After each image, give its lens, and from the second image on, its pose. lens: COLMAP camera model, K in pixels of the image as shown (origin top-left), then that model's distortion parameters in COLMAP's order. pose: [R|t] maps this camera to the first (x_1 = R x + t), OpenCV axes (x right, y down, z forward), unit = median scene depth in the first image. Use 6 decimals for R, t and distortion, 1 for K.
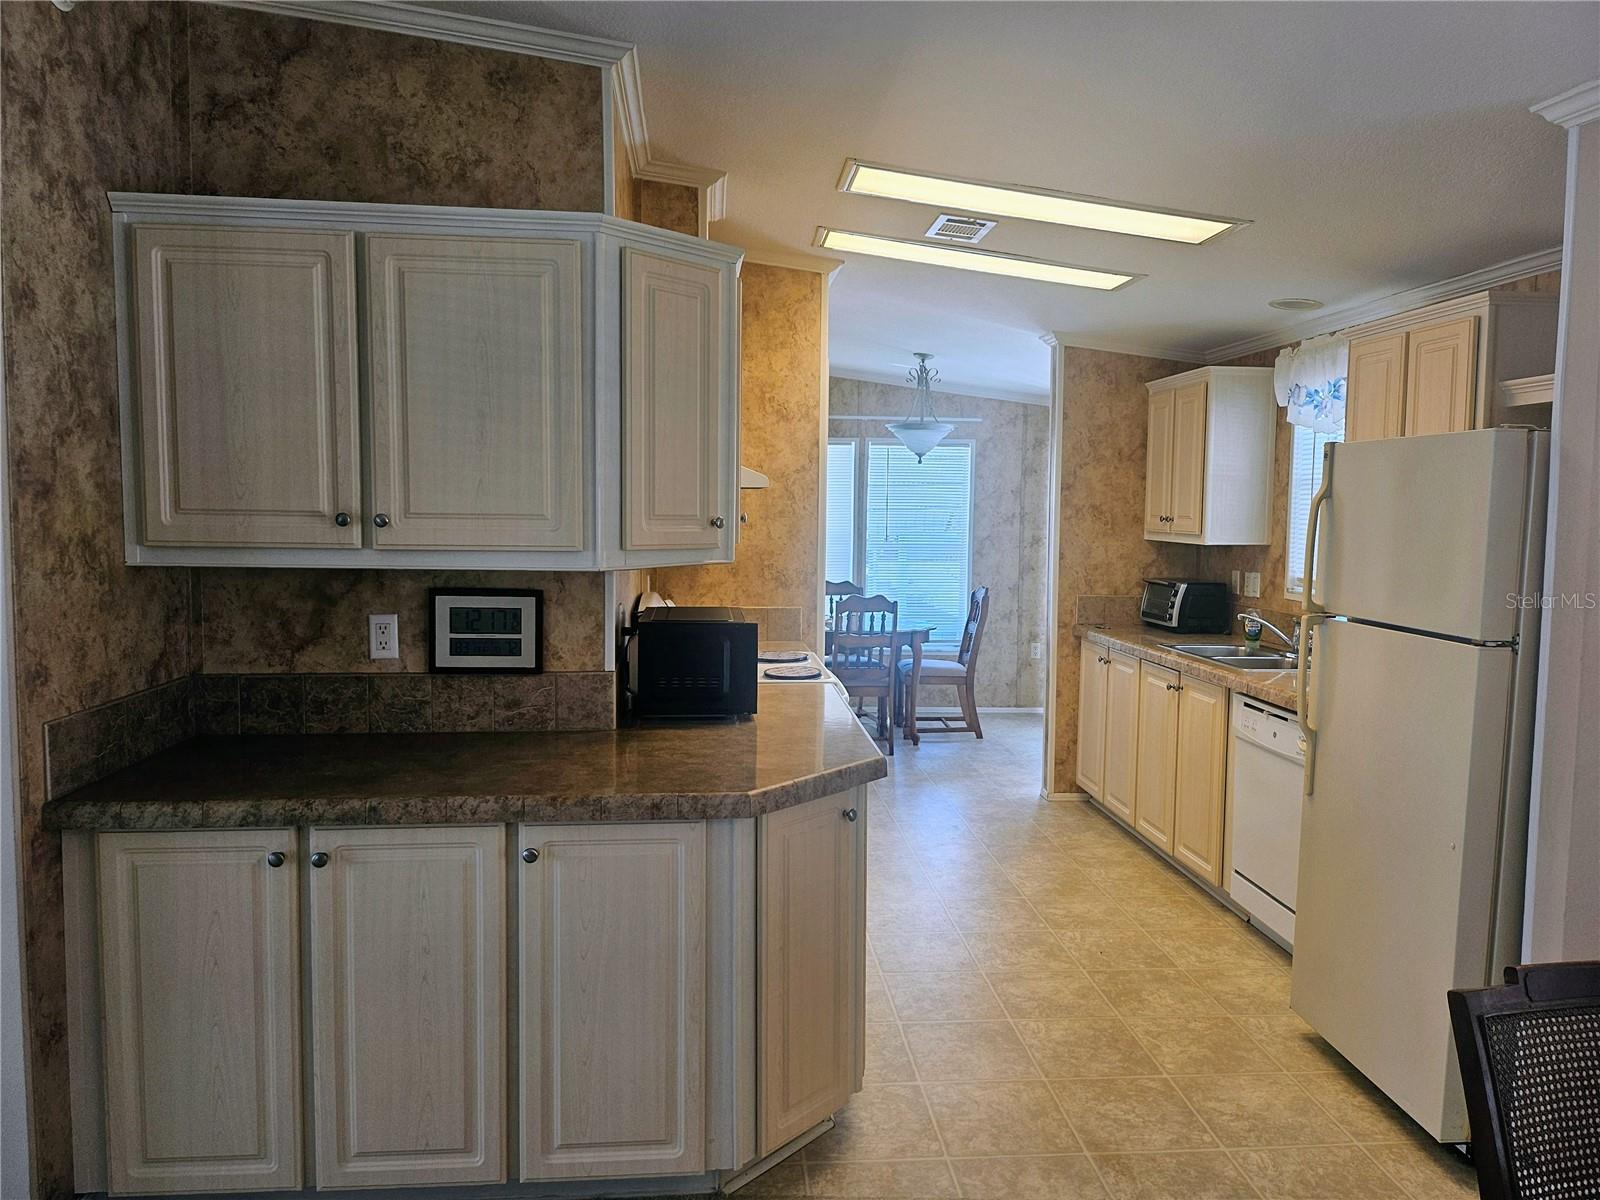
lens RADIAL K [[1134.6, 0, 791.8], [0, 1134.6, 587.6], [0, 0, 1]] dist [0.035442, -0.036301]
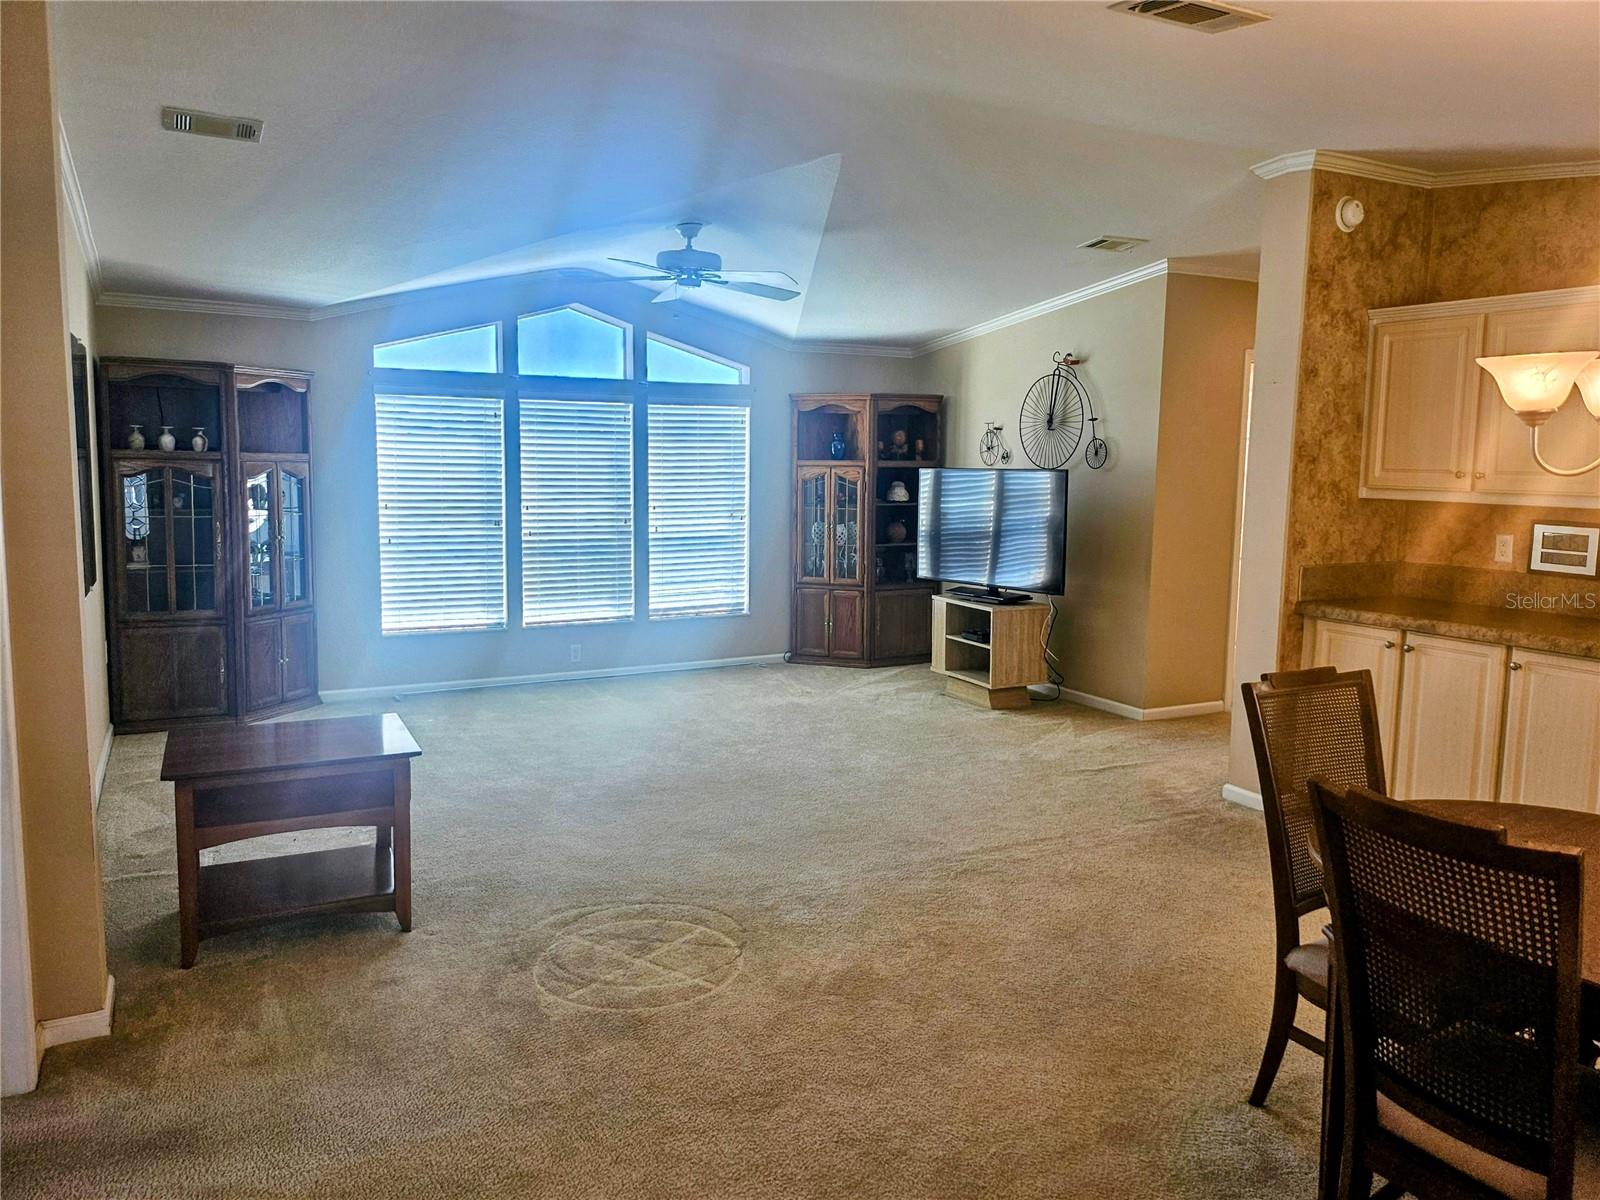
lens RADIAL K [[1134.6, 0, 807.2], [0, 1134.6, 594.2], [0, 0, 1]] dist [0.035442, -0.036301]
pose [[0.388269, 0.105221, -0.915519, 0.914562], [-0.078341, 0.993633, 0.080974, 0.064298], [0.918210, 0.040283, 0.394040, -0.677978]]
